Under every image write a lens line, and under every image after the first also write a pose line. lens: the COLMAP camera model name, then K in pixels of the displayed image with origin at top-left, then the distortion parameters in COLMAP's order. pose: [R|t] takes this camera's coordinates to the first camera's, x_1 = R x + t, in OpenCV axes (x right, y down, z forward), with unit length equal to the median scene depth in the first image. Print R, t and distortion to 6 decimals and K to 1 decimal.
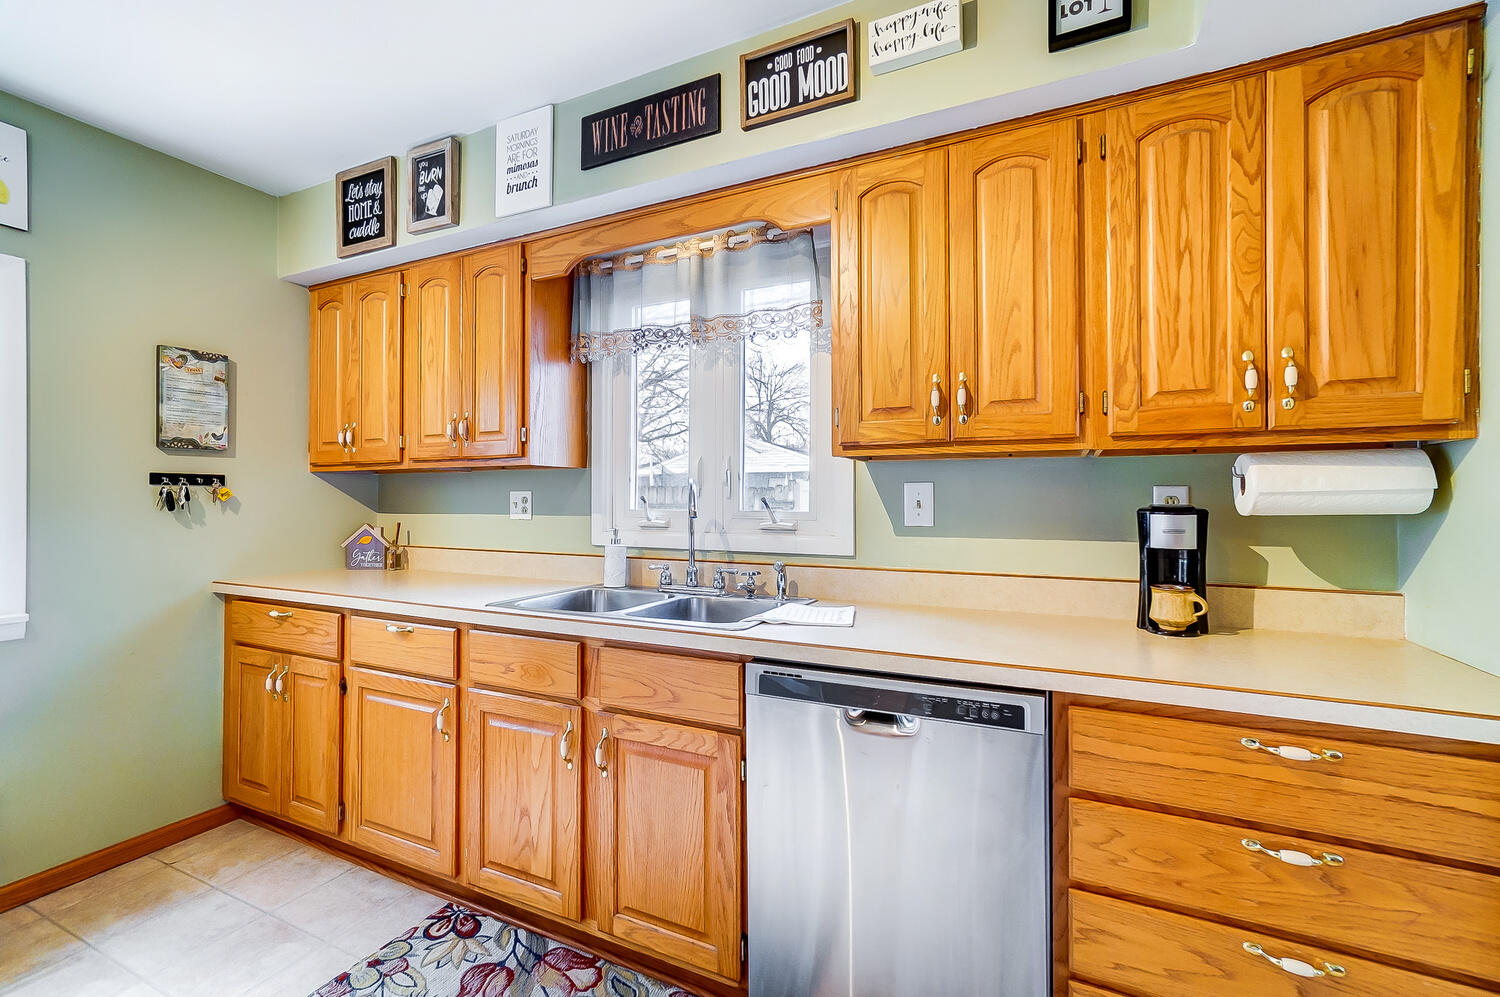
lens RADIAL K [[655.1, 0, 745.2], [0, 655.1, 493.7], [0, 0, 1]] dist [-0.015056, -0.000028]
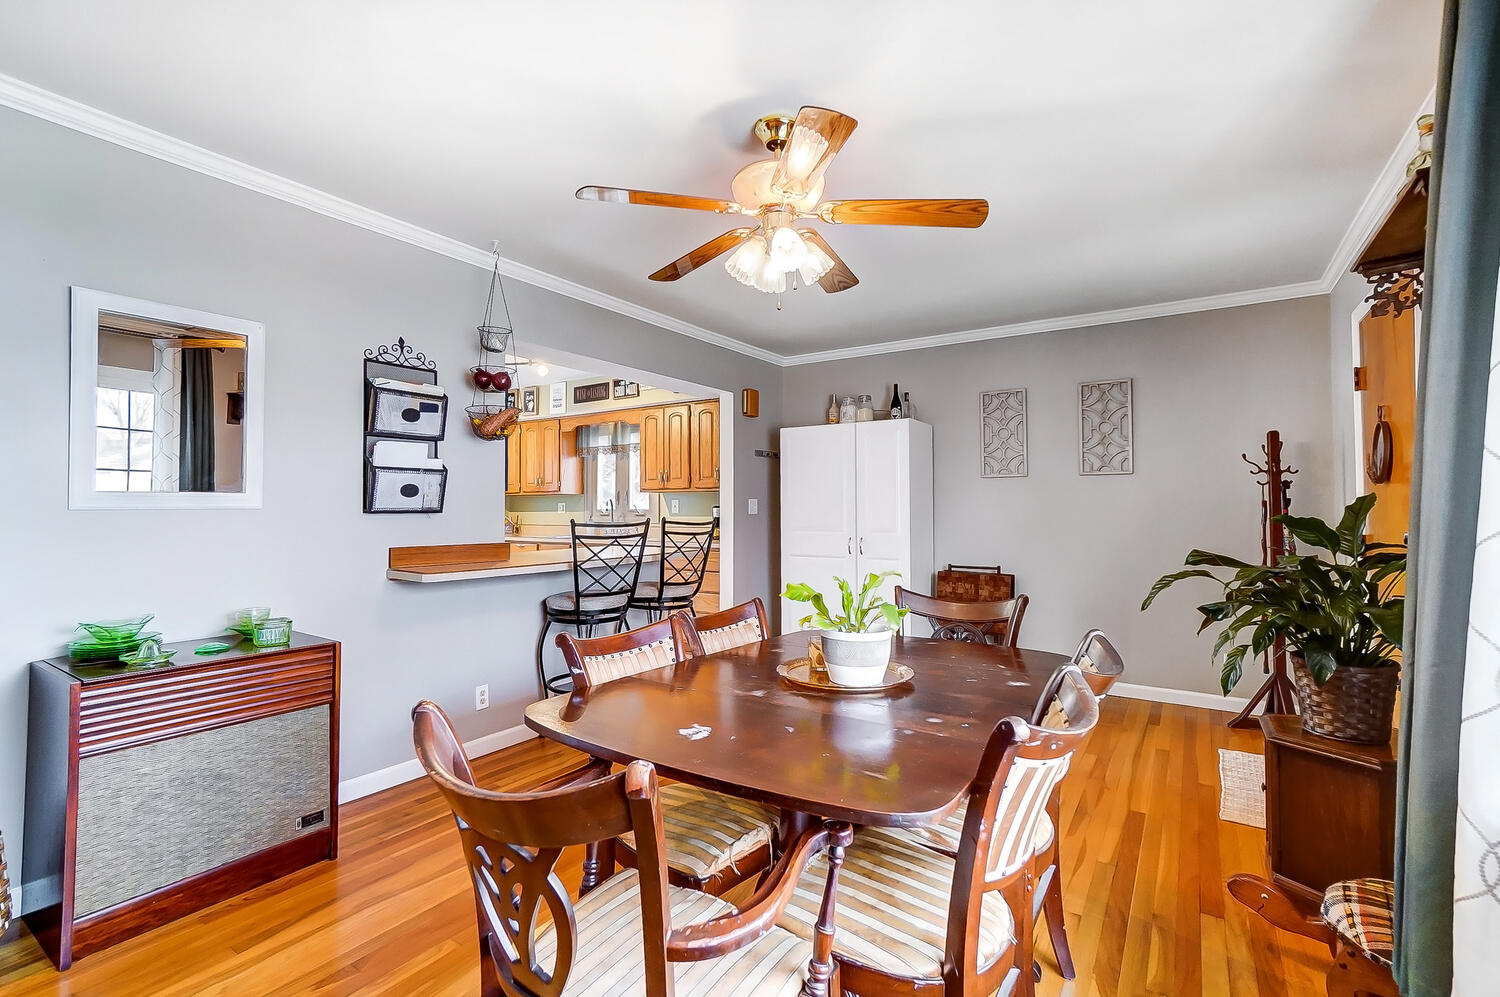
lens RADIAL K [[681.8, 0, 750.0], [0, 681.8, 498.5], [0, 0, 1]] dist [-0.001328, -0.000092]
pose [[0.990577, -0.003163, -0.136923, 0.960718], [0.001389, 0.999914, -0.013054, 0.019028], [0.136952, 0.012741, 0.990496, -1.987386]]
